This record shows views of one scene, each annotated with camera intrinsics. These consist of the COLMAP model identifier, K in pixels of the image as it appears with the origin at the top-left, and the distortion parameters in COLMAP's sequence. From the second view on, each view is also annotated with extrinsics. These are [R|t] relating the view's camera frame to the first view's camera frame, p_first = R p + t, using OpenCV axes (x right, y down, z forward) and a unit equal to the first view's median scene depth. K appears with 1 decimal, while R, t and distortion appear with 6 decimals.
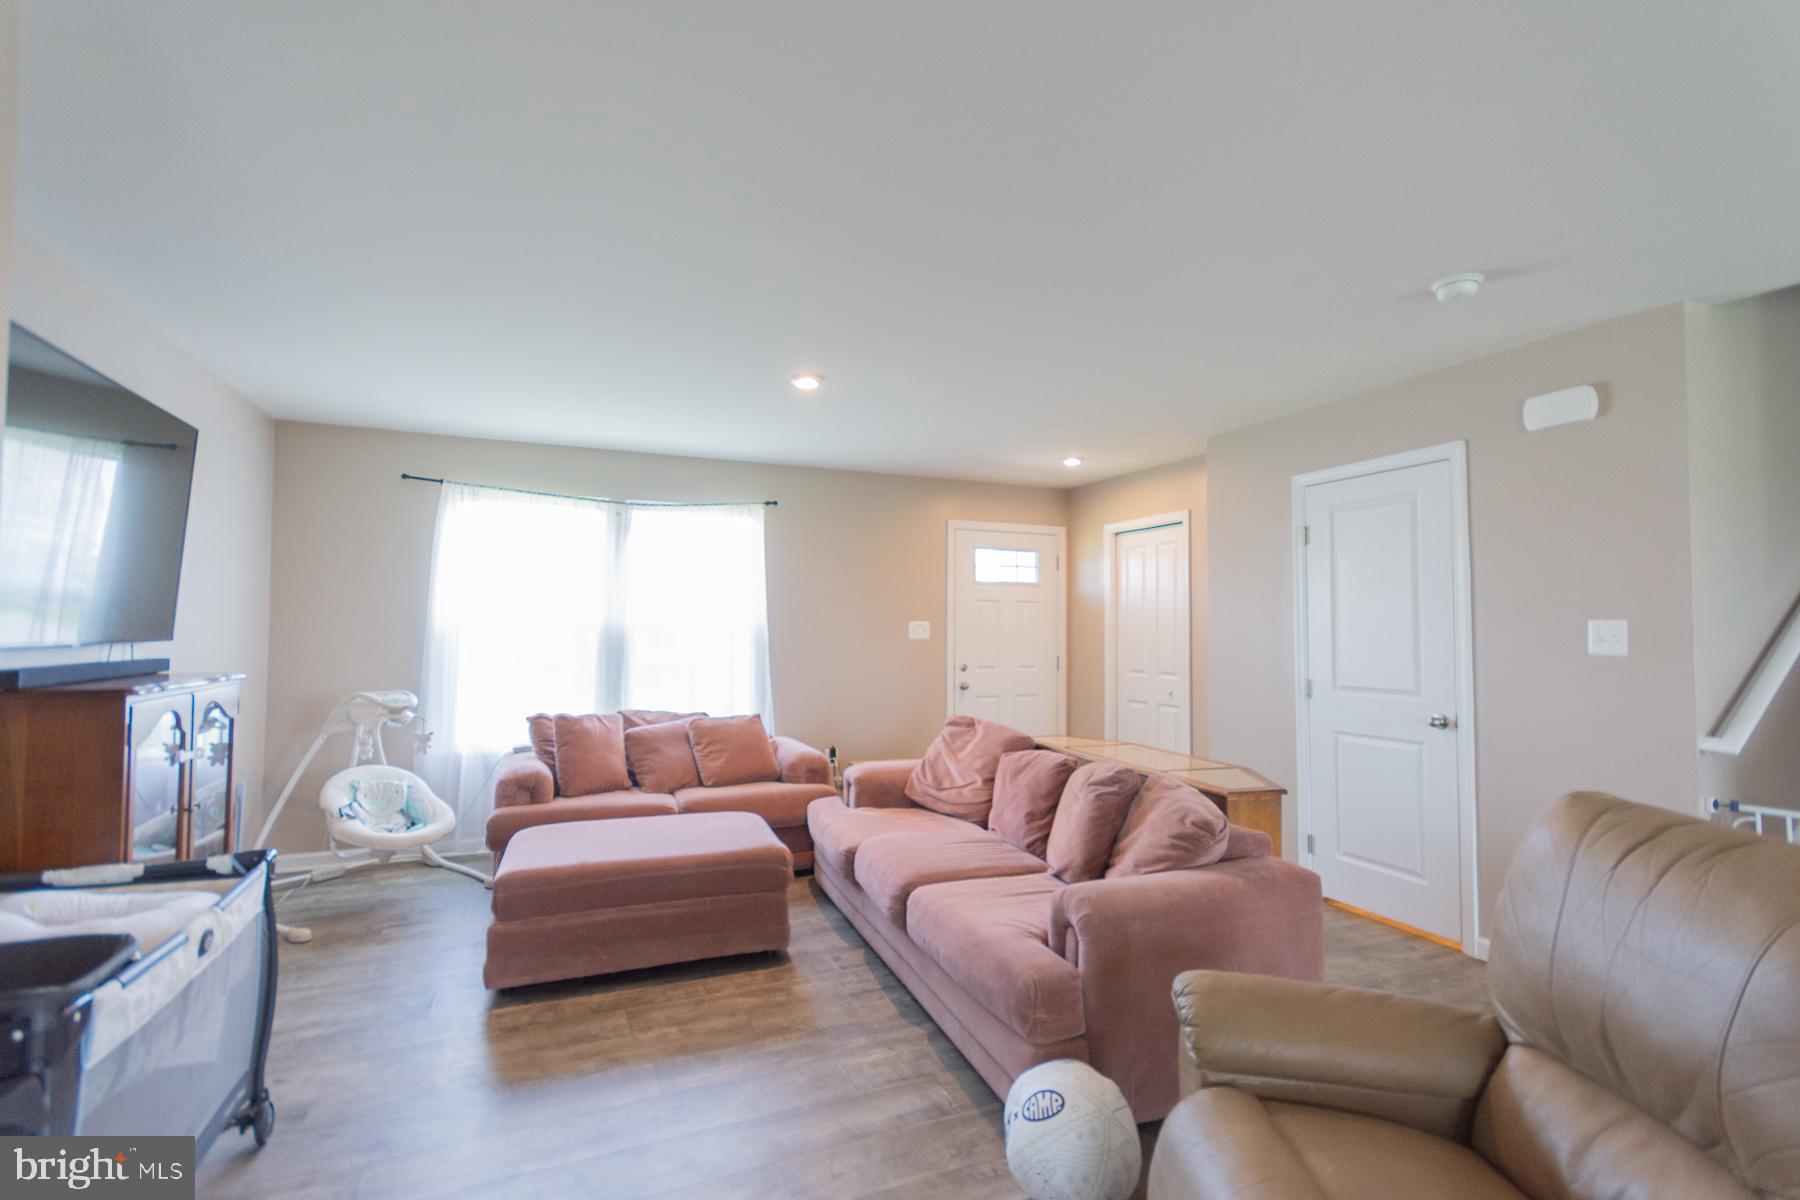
lens RADIAL K [[820.7, 0, 901.4], [0, 820.7, 601.0], [0, 0, 1]] dist [0.003964, 0.000368]
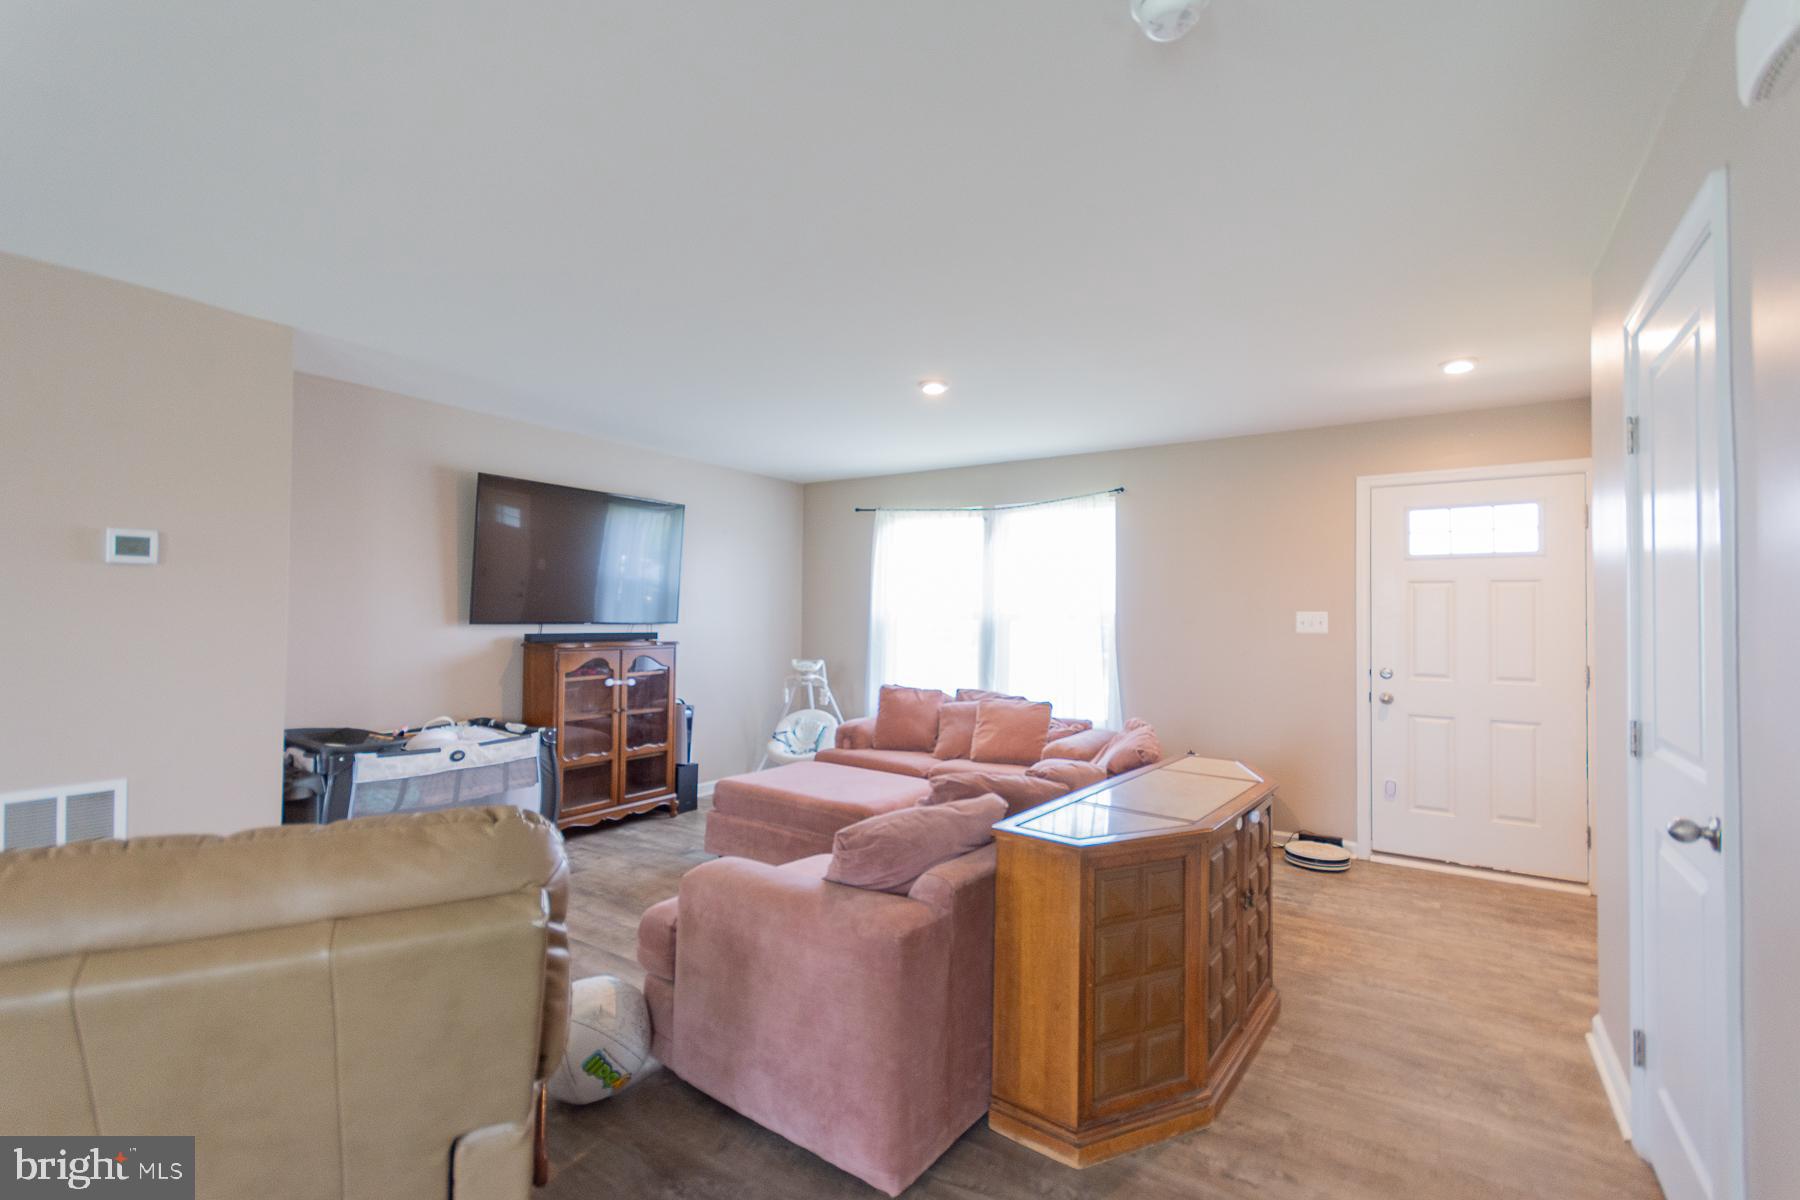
lens RADIAL K [[820.7, 0, 901.4], [0, 820.7, 601.0], [0, 0, 1]] dist [0.003964, 0.000368]
pose [[0.529675, -0.015588, -0.848058, 0.564674], [0.022173, 0.999744, -0.004527, 0.011295], [0.847911, -0.016406, 0.529885, 0.286658]]
